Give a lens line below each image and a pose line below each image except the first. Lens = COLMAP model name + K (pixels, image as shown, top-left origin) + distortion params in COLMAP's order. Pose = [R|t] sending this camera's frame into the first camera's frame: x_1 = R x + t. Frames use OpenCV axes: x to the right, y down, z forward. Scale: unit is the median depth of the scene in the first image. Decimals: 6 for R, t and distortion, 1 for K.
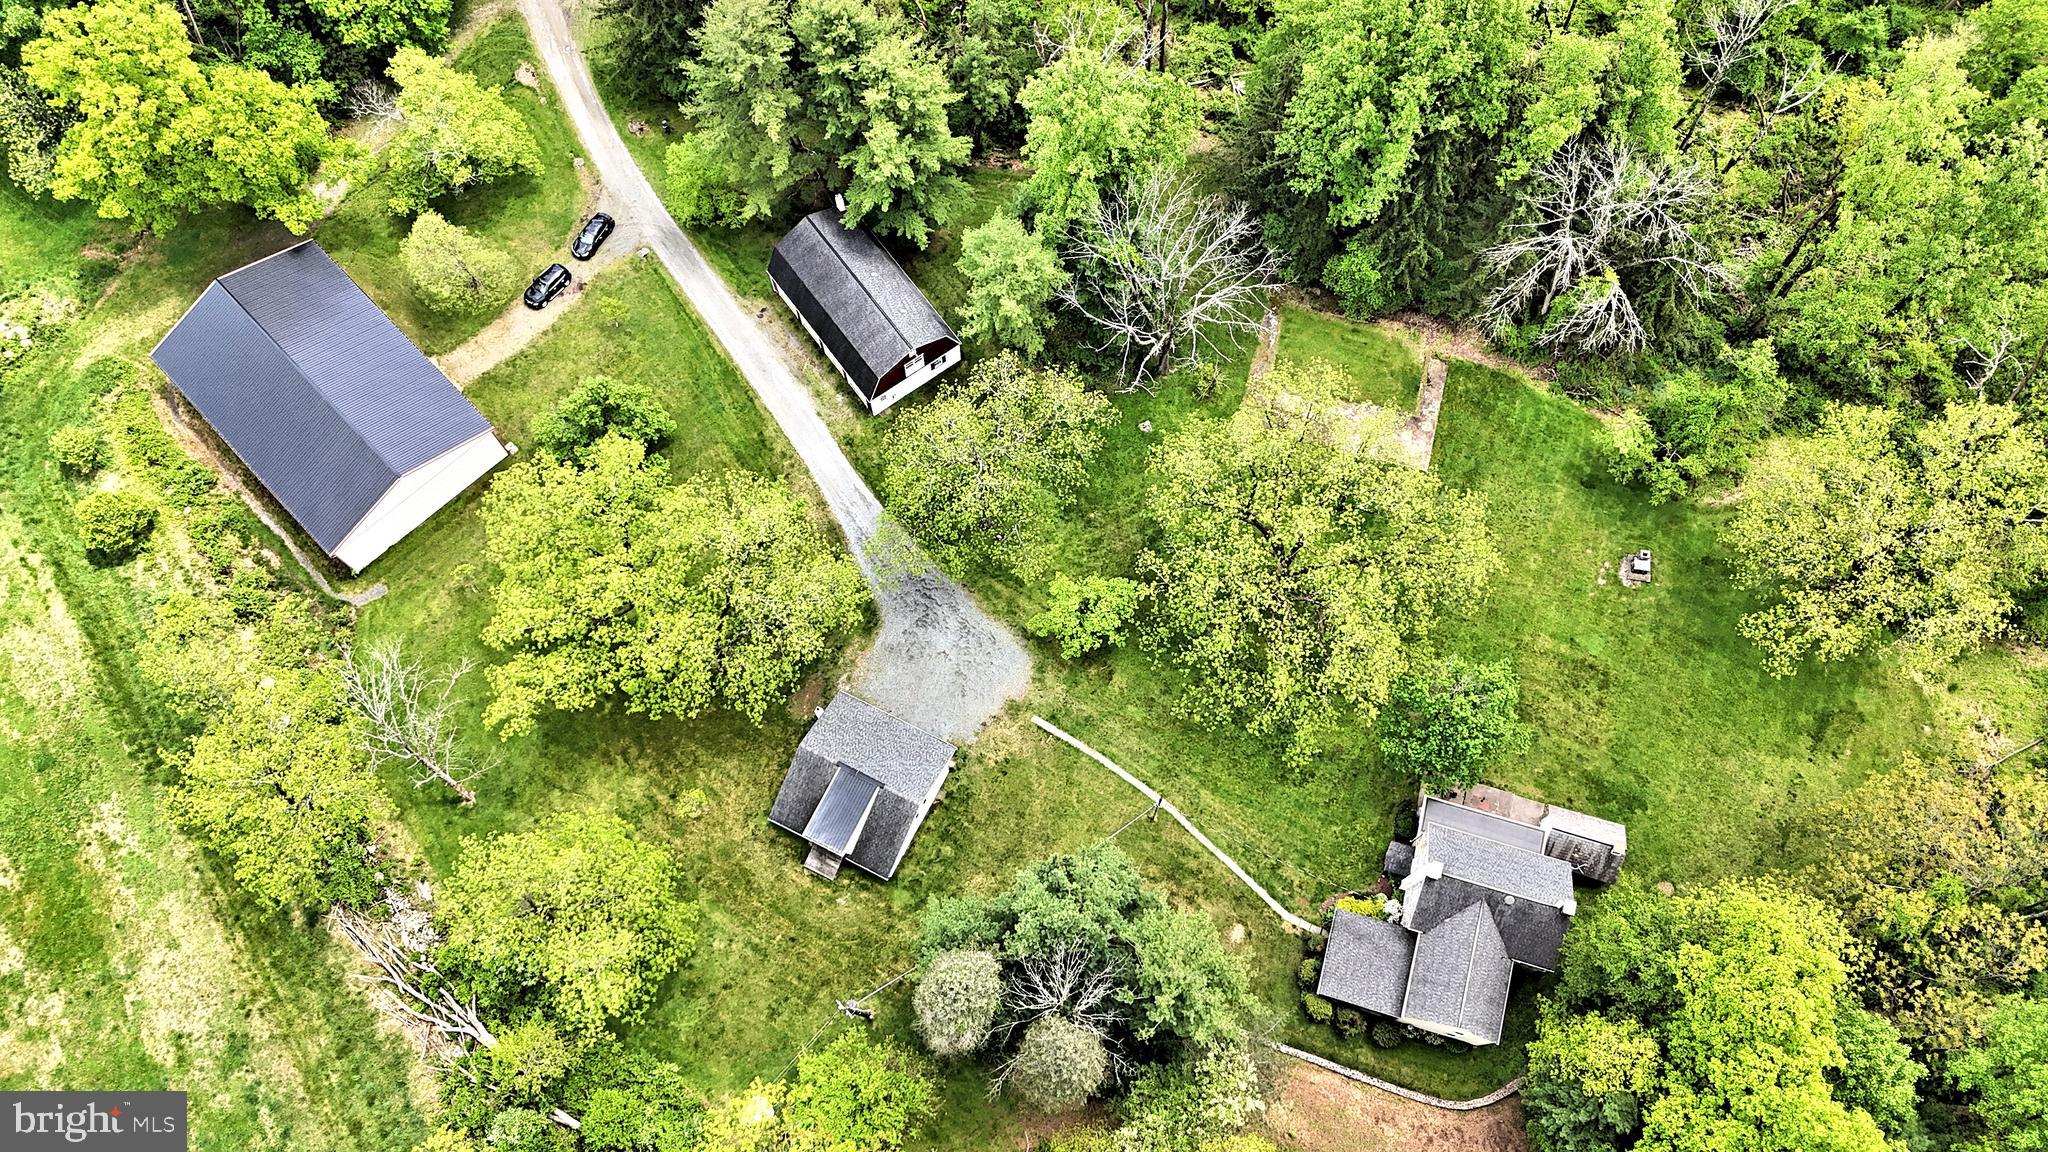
lens RADIAL K [[1524.4, 0, 1024.0], [0, 1524.4, 576.0], [0, 0, 1]] dist [0.076015, -0.076683]
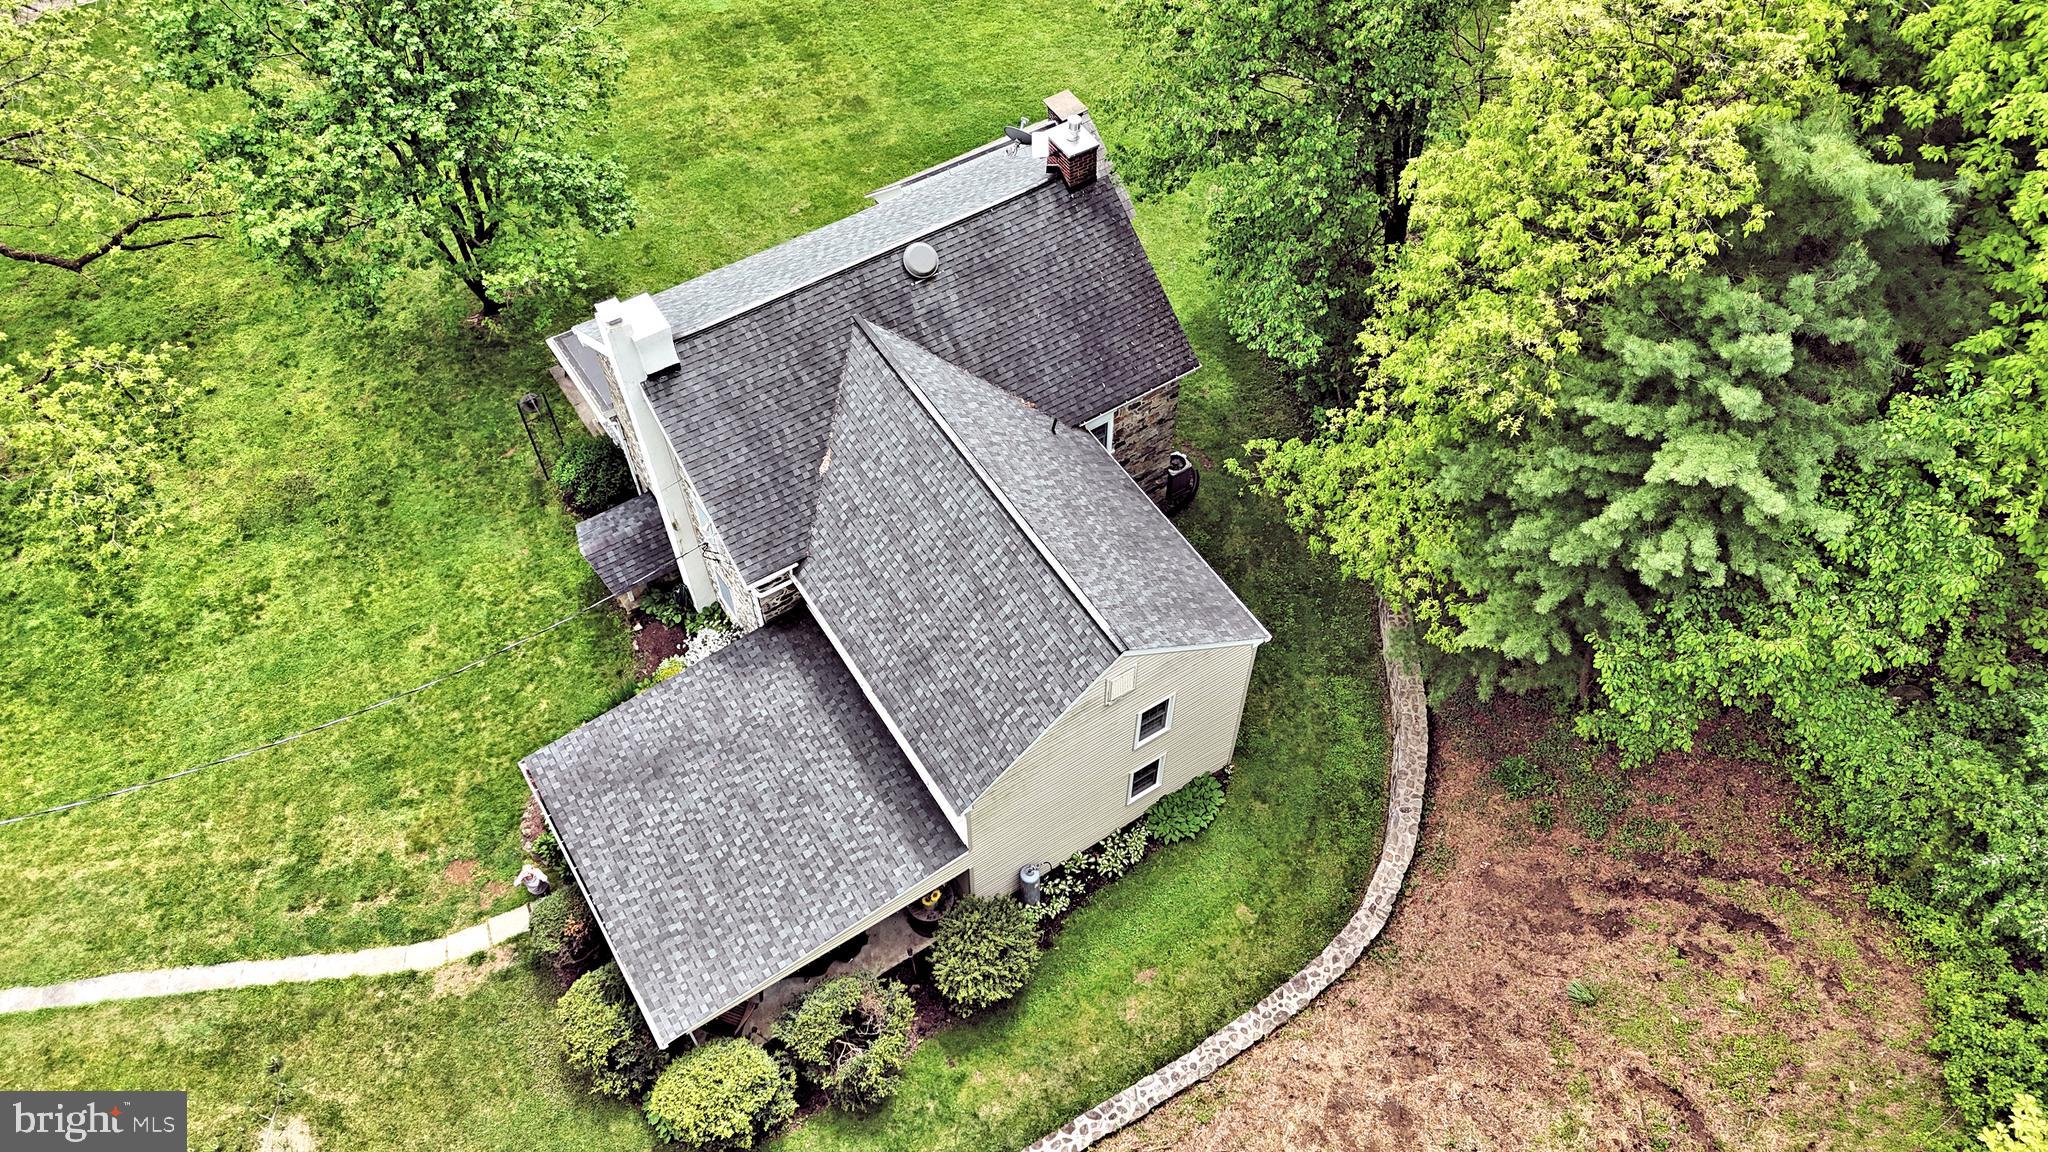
lens RADIAL K [[1488.3, 0, 1024.0], [0, 1488.3, 576.0], [0, 0, 1]] dist [0.080042, -0.068348]
pose [[0.653744, -0.612914, 0.443796, 0.158075], [0.708521, 0.701740, -0.074552, 0.257565], [-0.265736, 0.363177, 0.893021, 0.707116]]
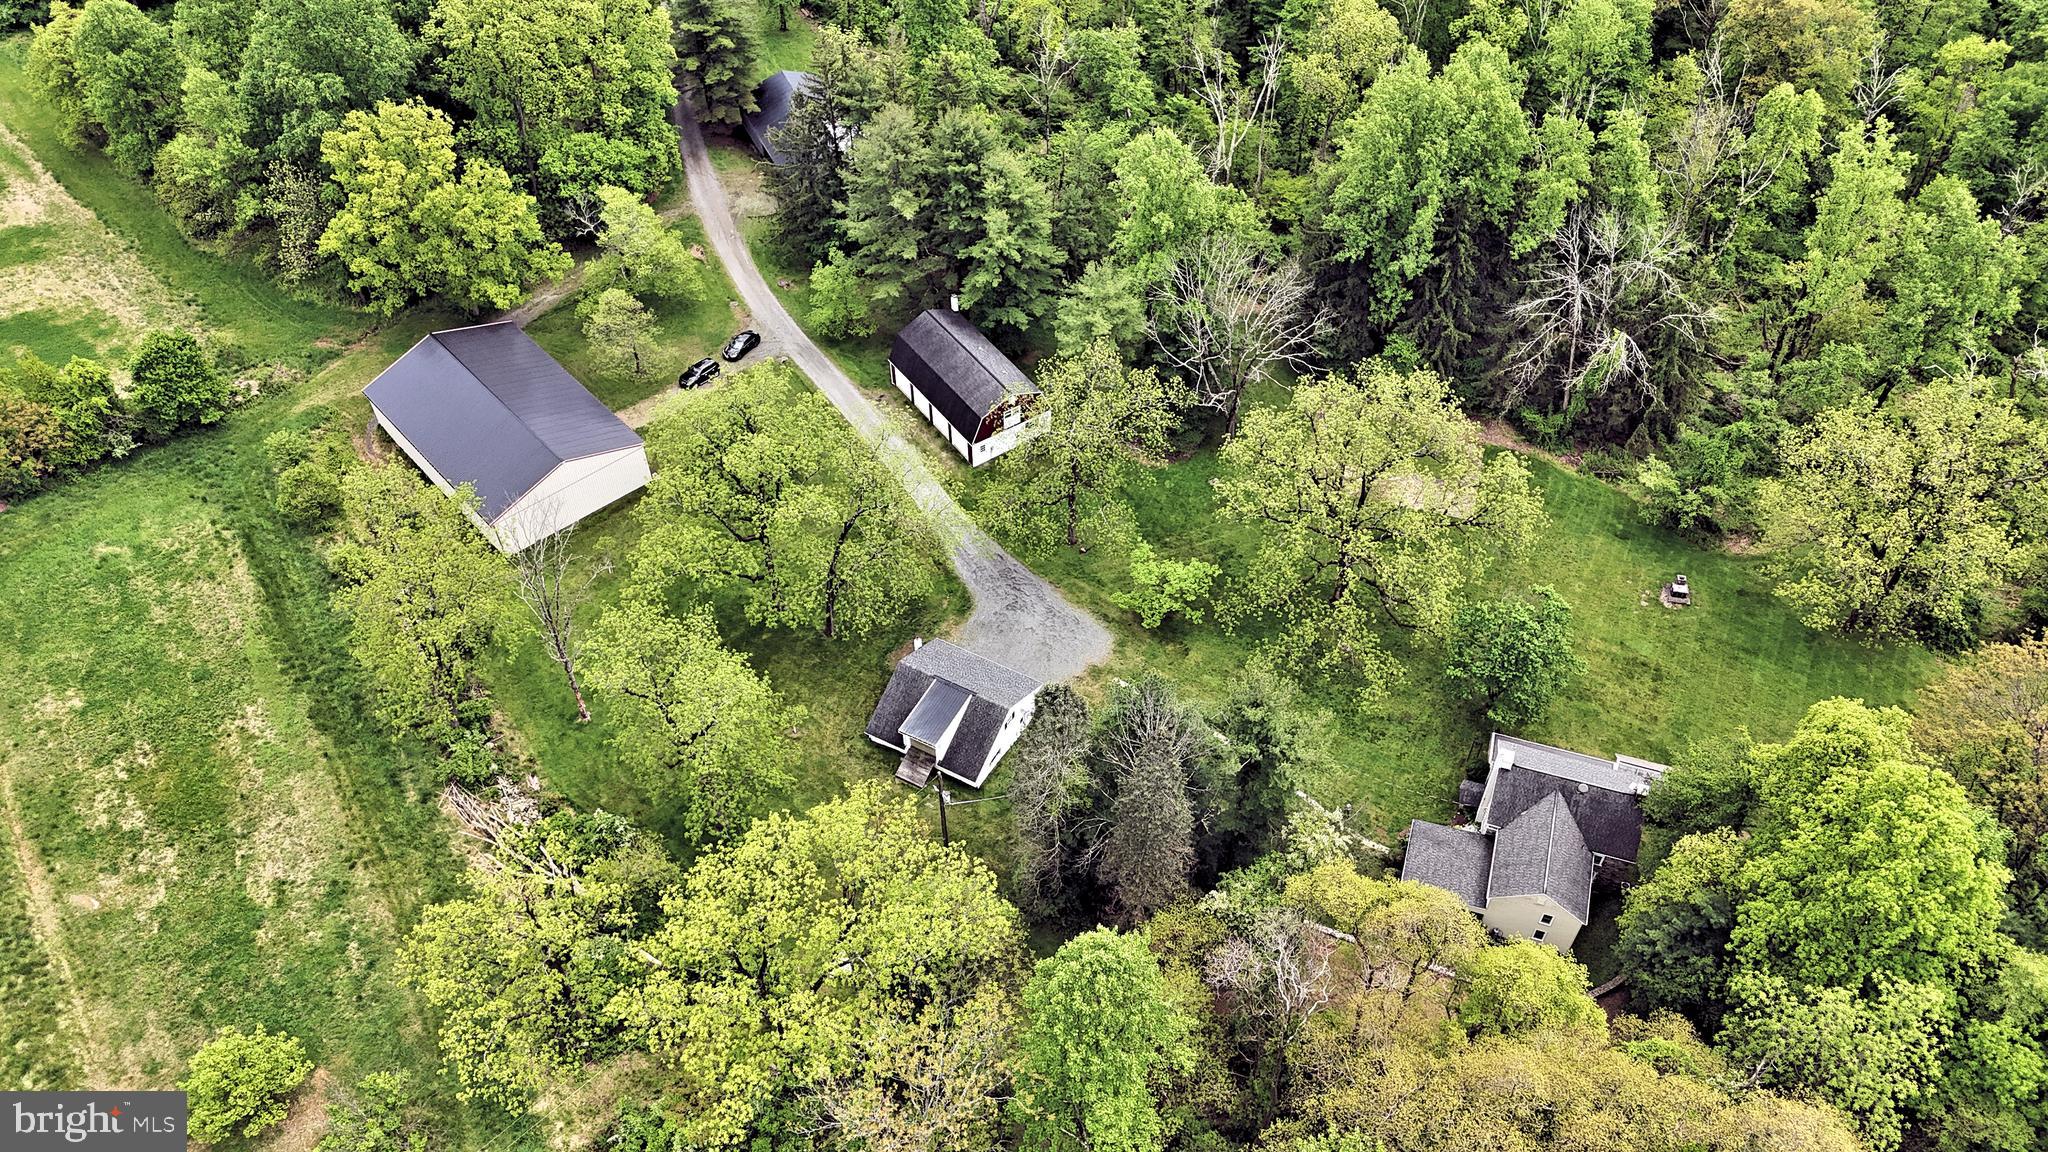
lens RADIAL K [[1488.3, 0, 1024.0], [0, 1488.3, 576.0], [0, 0, 1]] dist [0.080042, -0.068348]
pose [[0.999119, 0.024506, -0.034067, -0.023938], [-0.035447, 0.927357, -0.372496, 0.423125], [0.022464, 0.373375, 0.927408, 0.007798]]
